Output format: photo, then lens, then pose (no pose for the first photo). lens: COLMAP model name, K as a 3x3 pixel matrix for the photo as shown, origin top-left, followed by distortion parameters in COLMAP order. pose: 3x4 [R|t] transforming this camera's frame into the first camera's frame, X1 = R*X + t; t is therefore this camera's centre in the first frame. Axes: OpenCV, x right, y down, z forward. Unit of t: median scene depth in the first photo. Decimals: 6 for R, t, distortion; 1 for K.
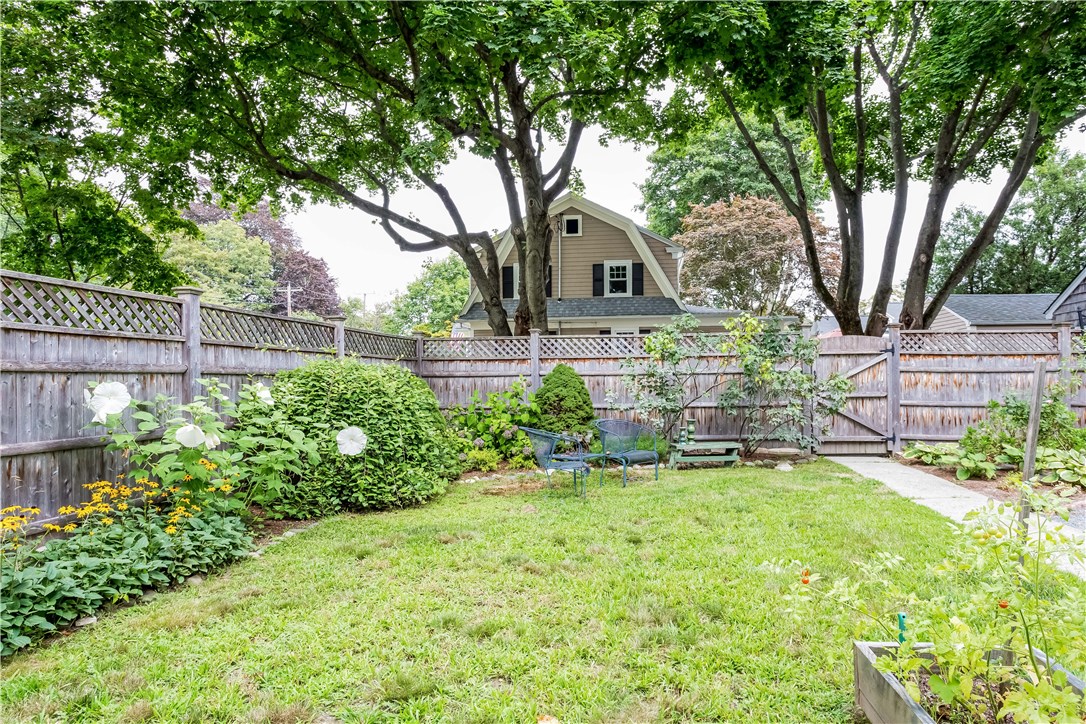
lens RADIAL K [[614.9, 0, 561.7], [0, 614.9, 390.0], [0, 0, 1]] dist [-0.046708, 0.039628]
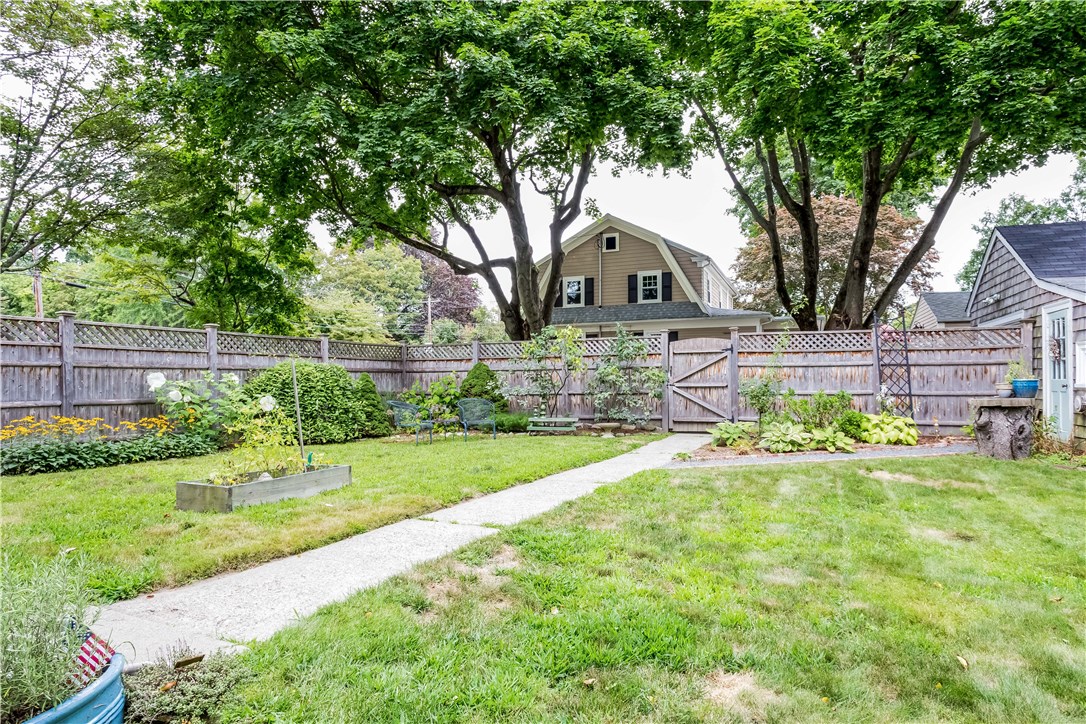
lens RADIAL K [[614.9, 0, 561.7], [0, 614.9, 390.0], [0, 0, 1]] dist [-0.046708, 0.039628]
pose [[0.961672, 0.004489, -0.274165, 0.362440], [-0.004080, 0.999990, 0.002064, 0.011380], [0.274172, -0.000866, 0.961680, -0.201442]]
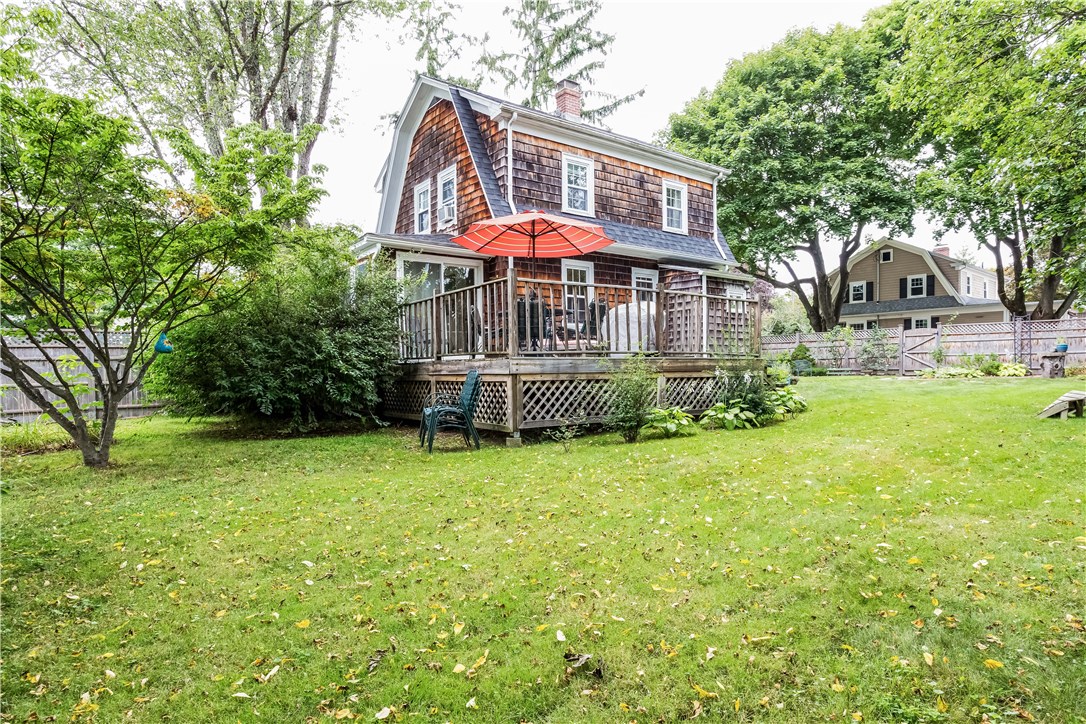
lens RADIAL K [[648.7, 0, 542.2], [0, 648.7, 398.8], [0, 0, 1]] dist [-0.047641, 0.048735]
pose [[0.742570, 0.021592, -0.669421, 0.723337], [0.007630, 0.999143, 0.040691, 0.053919], [0.669725, -0.035323, 0.741768, -1.333497]]
